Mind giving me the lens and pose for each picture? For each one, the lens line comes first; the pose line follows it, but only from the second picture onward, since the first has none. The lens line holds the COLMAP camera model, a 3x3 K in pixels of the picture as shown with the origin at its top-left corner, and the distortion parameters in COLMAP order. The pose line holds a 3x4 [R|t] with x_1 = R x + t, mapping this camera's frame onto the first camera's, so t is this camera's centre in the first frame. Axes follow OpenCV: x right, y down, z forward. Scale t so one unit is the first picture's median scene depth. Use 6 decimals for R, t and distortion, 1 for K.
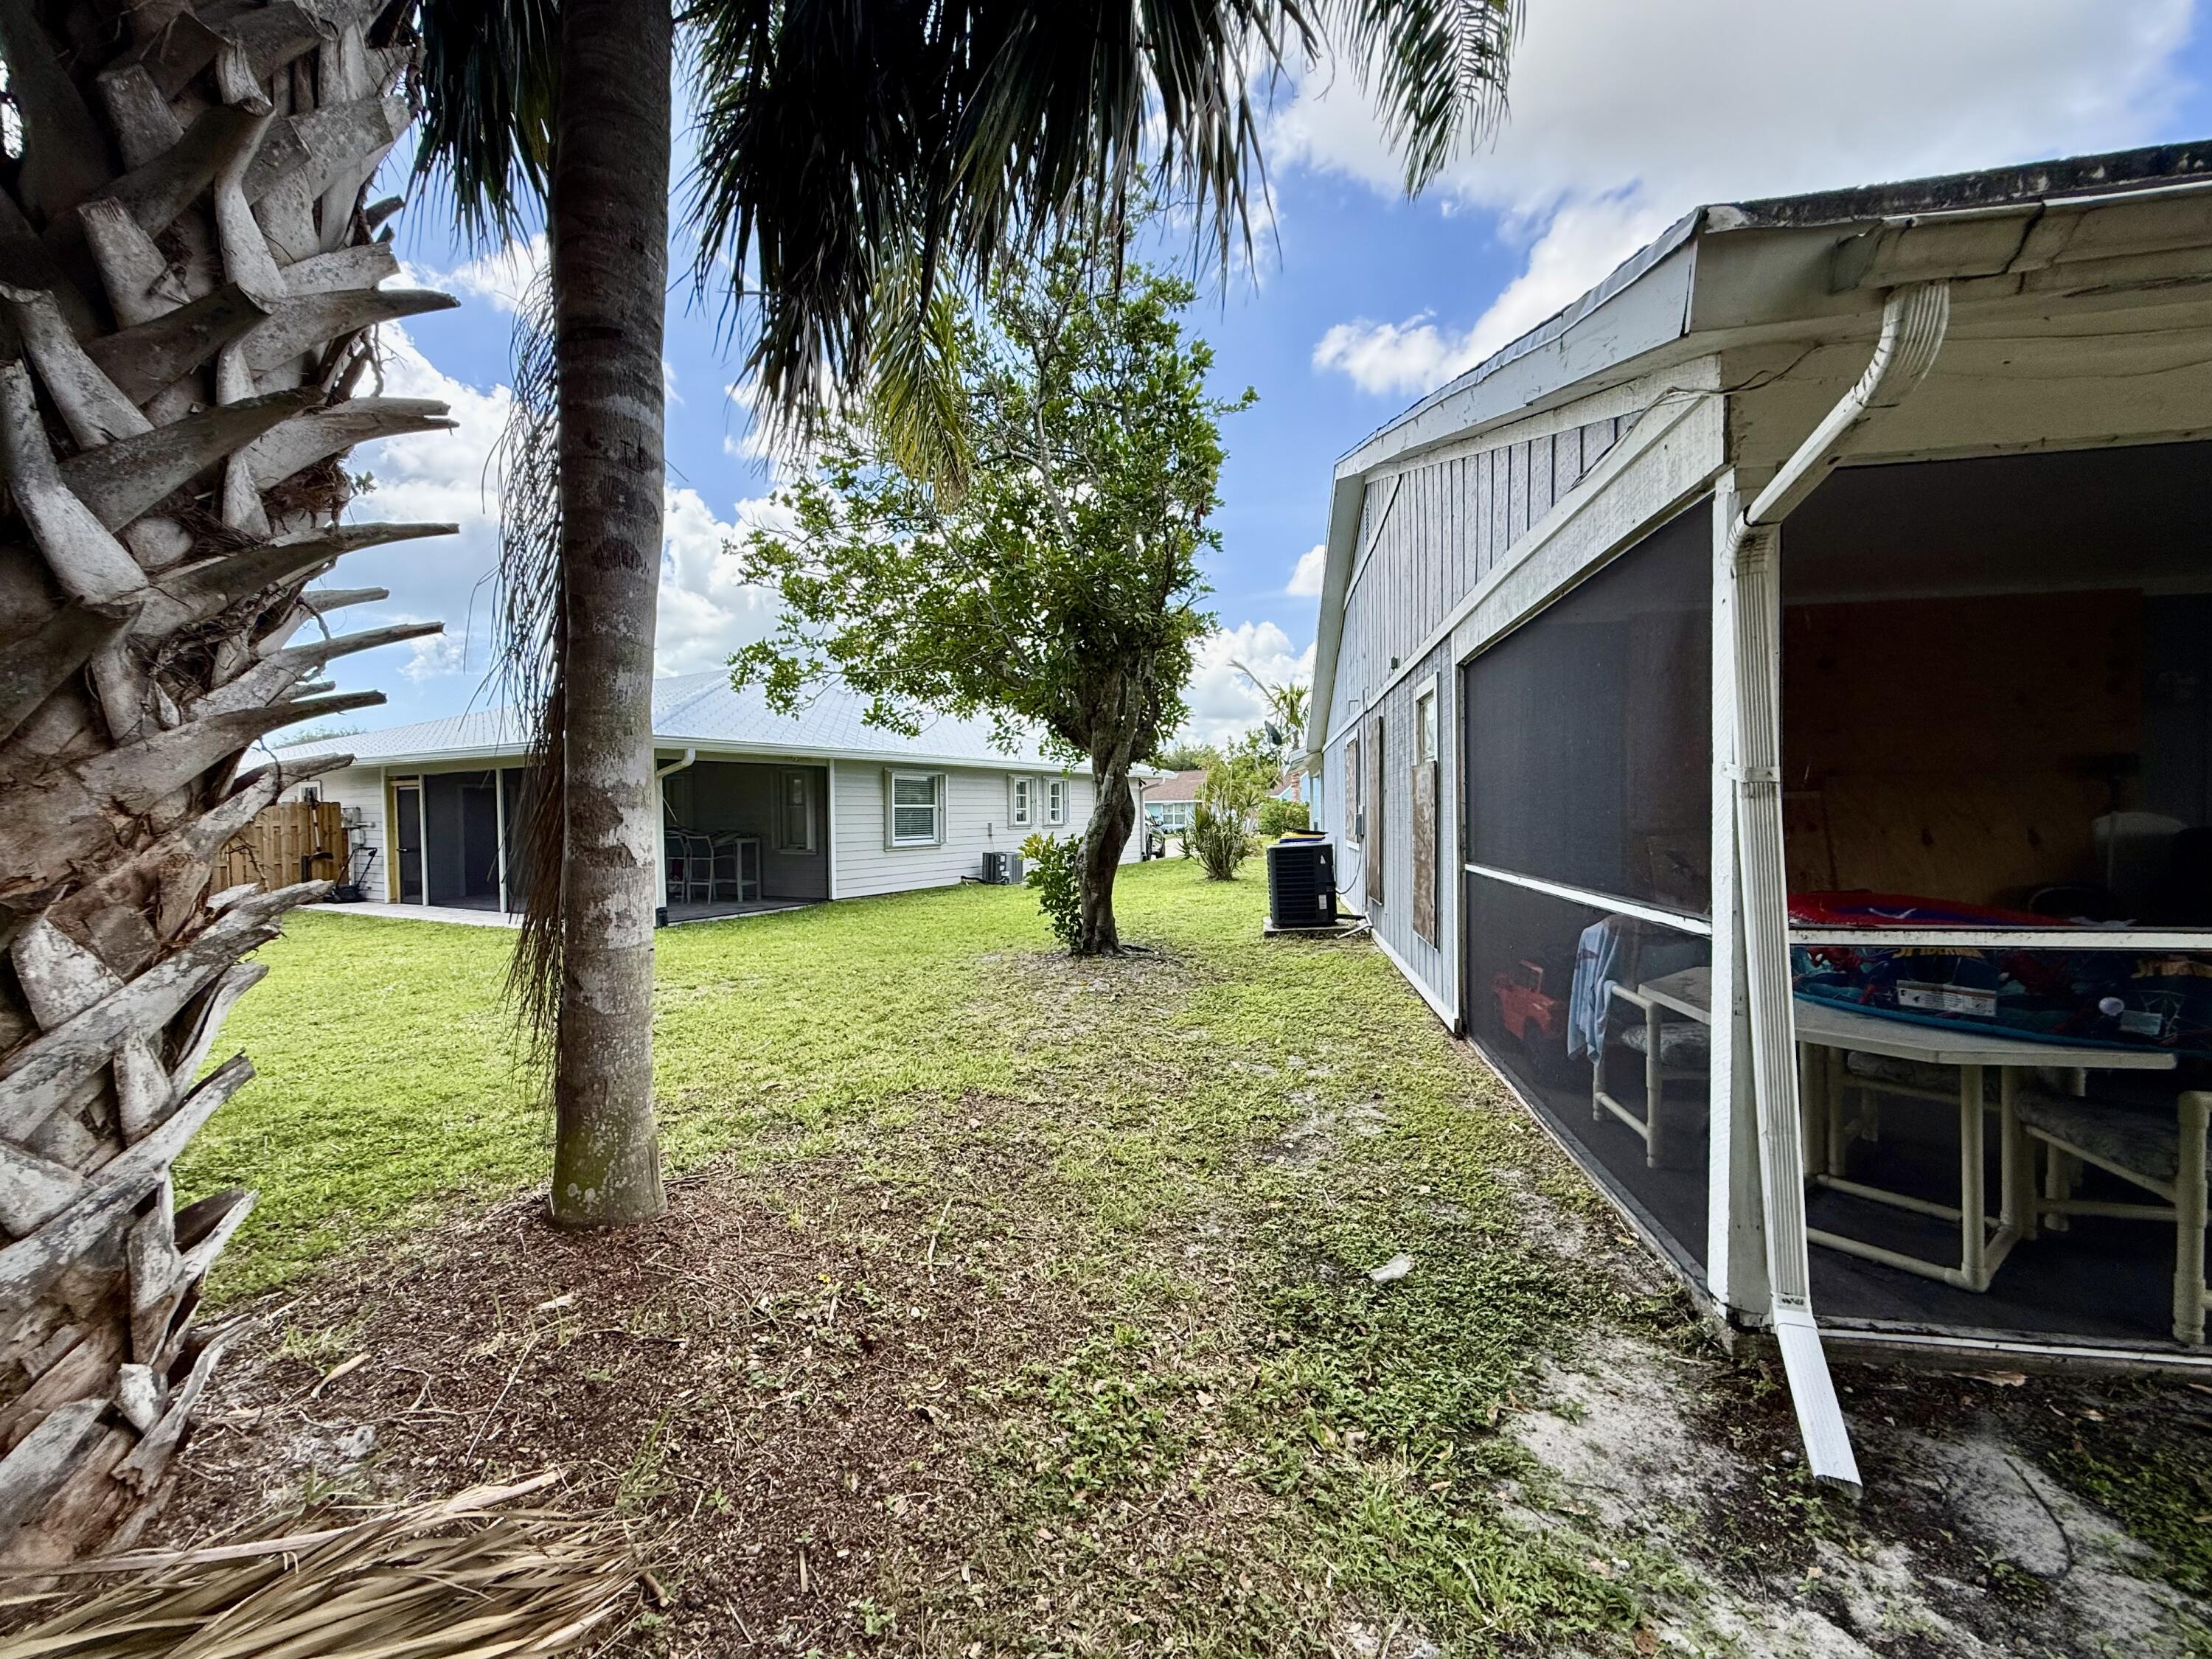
lens RADIAL K [[879.6, 0, 1105.4], [0, 879.6, 830.8], [0, 0, 1]] dist [-0.003575, 0.000600]
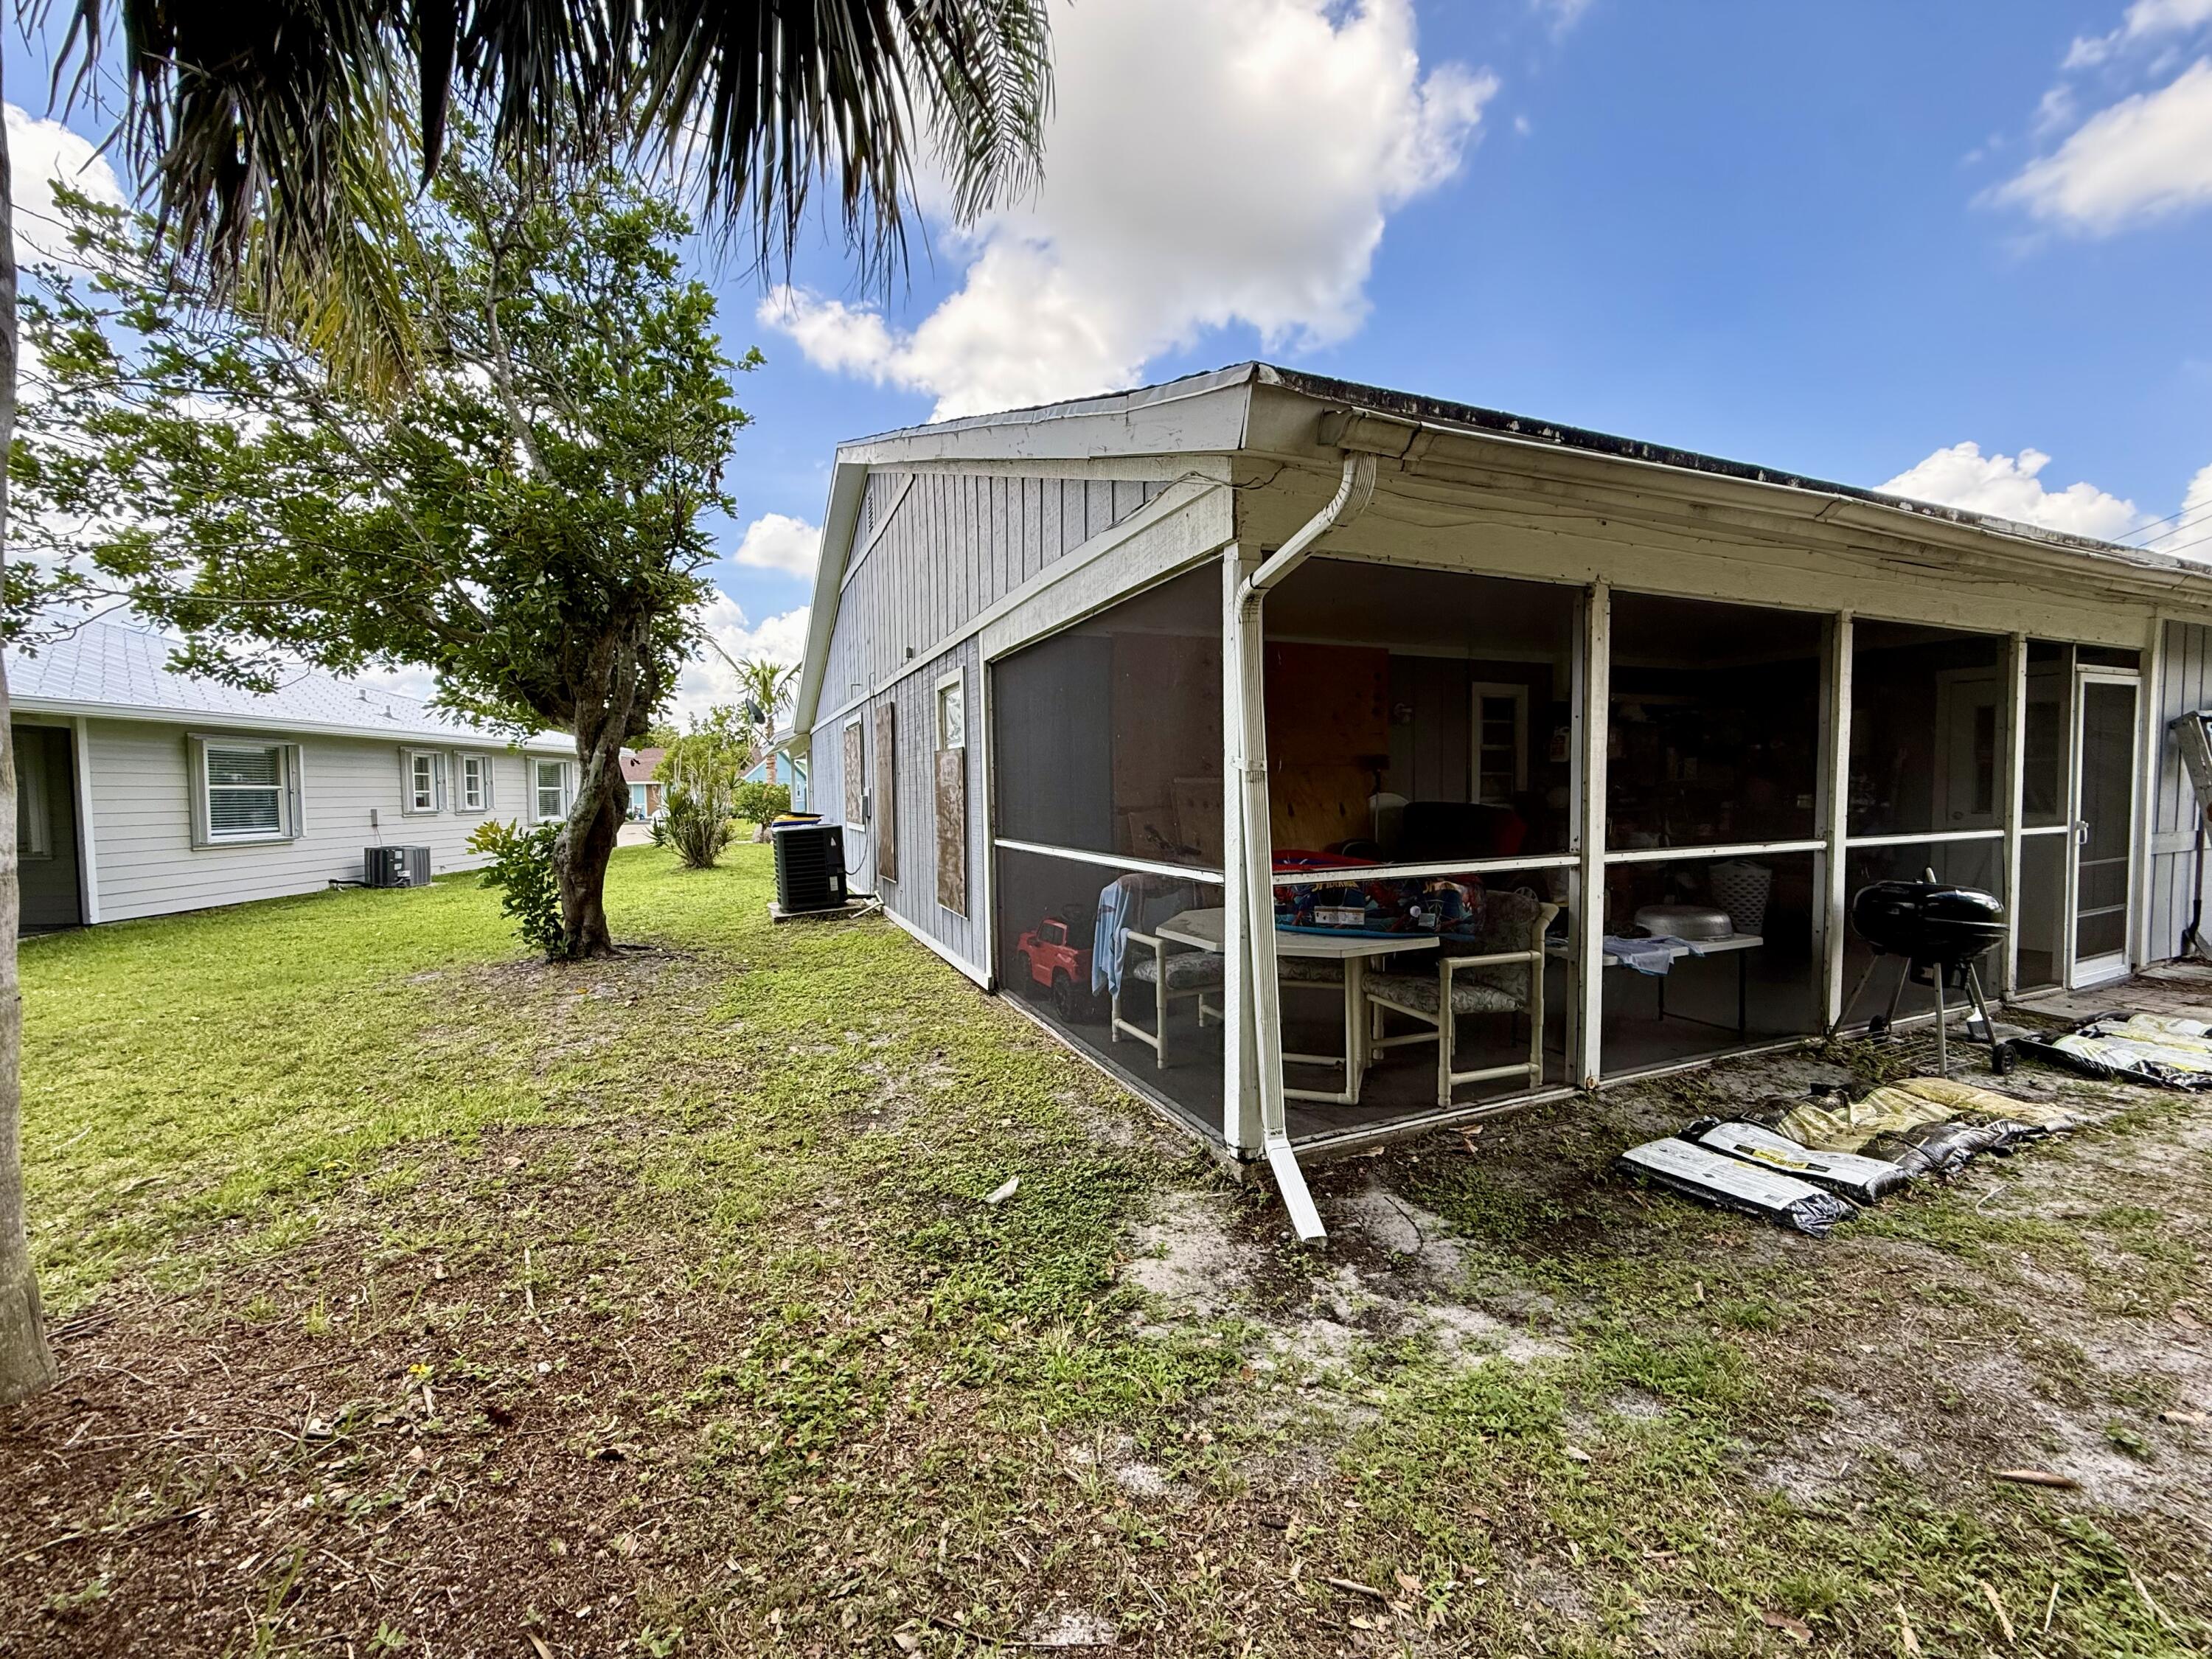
lens RADIAL K [[879.6, 0, 1108.1], [0, 879.6, 831.3], [0, 0, 1]] dist [-0.003575, 0.000600]
pose [[0.826395, -0.025295, 0.562522, -0.172035], [0.013843, 0.999601, 0.024613, 0.001670], [-0.562921, -0.012553, 0.826416, -0.021261]]
